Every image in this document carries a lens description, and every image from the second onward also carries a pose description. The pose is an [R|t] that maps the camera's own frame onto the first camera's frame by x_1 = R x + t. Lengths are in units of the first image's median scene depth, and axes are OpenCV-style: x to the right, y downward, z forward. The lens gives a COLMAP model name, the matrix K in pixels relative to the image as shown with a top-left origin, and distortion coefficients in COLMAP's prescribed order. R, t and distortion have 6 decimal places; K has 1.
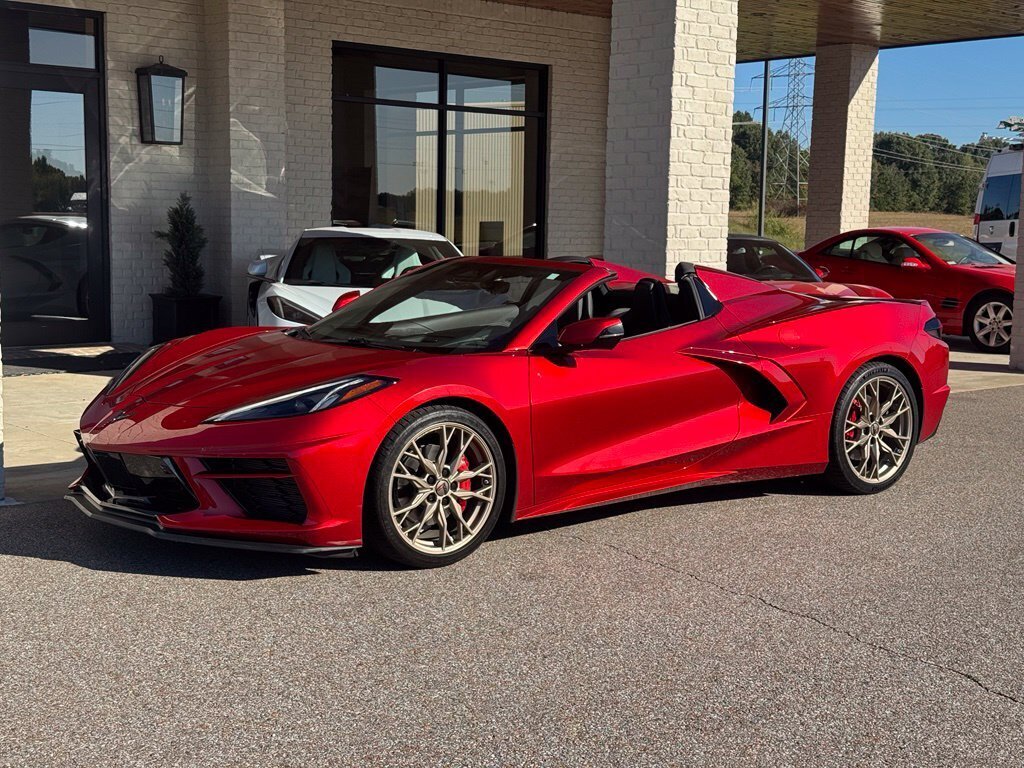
lens RADIAL K [[1428.3, 0, 516.1], [0, 1428.3, 388.1], [0, 0, 1]] dist [0.133978, 0.000000]
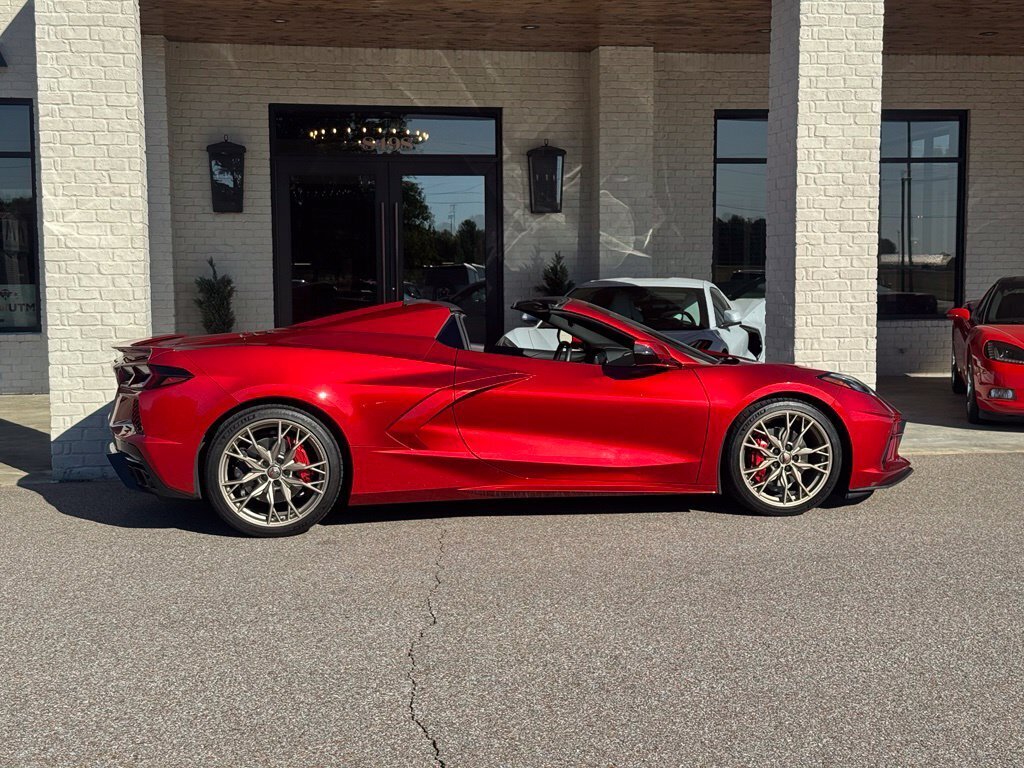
lens RADIAL K [[1428.3, 0, 510.6], [0, 1428.3, 388.2], [0, 0, 1]] dist [0.133978, 0.000000]
pose [[0.858166, 0.017016, -0.513090, 0.475510], [-0.038045, 0.998810, -0.030508, 0.015413], [0.511960, 0.045701, 0.857792, -0.014654]]
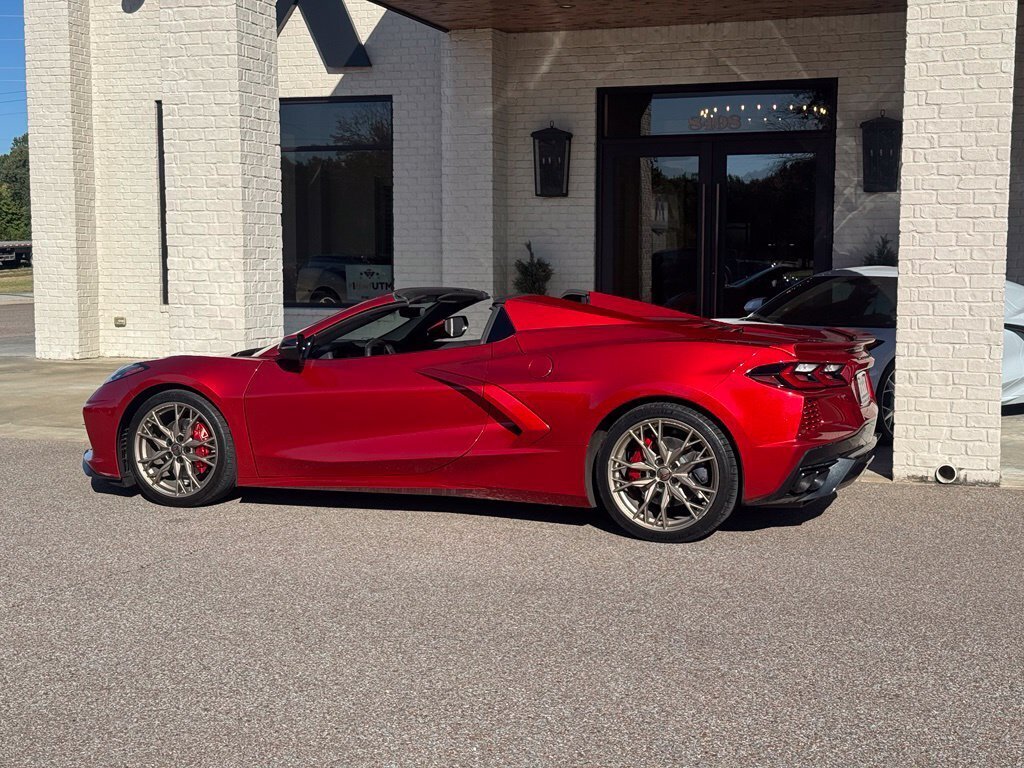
lens RADIAL K [[1428.3, 0, 522.0], [0, 1428.3, 382.6], [0, 0, 1]] dist [0.133978, 0.000000]
pose [[0.512833, 0.062630, -0.856201, 0.775735], [-0.095735, 0.995287, 0.015462, -0.028380], [0.853134, 0.074039, 0.516412, 0.335476]]
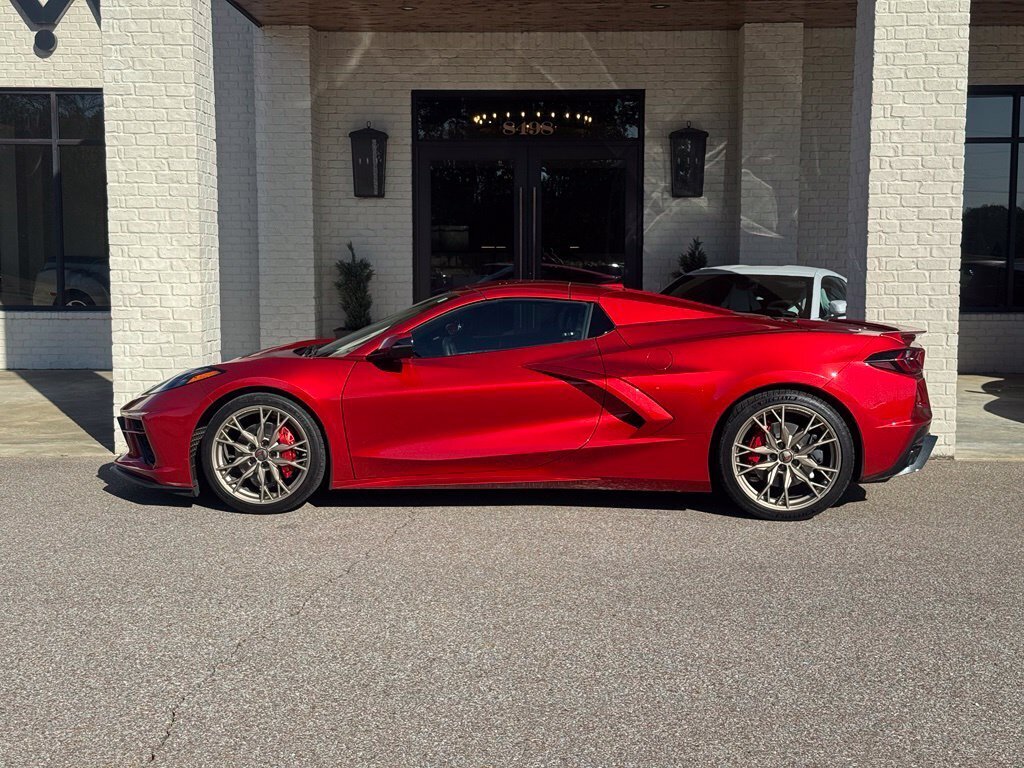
lens RADIAL K [[1428.3, 0, 501.9], [0, 1428.3, 383.5], [0, 0, 1]] dist [0.133978, 0.000000]
pose [[0.738154, 0.043692, -0.673216, 0.602092], [-0.068536, 0.997594, -0.010403, 0.001258], [0.671142, 0.053818, 0.739372, 0.094817]]
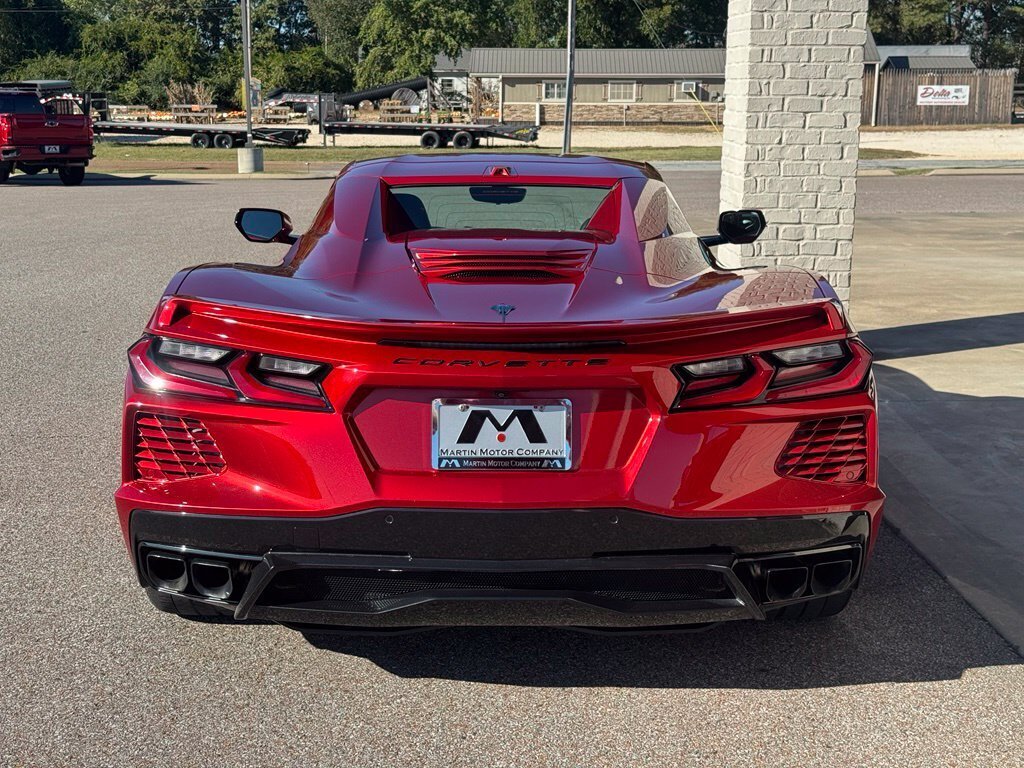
lens RADIAL K [[1428.3, 0, 512.0], [0, 1428.3, 383.5], [0, 0, 1]] dist [0.133978, 0.000000]
pose [[-0.615645, 0.137148, -0.775997, 0.459334], [-0.113356, 0.959084, 0.259439, -0.130810], [0.779828, 0.247686, -0.574909, 1.092842]]
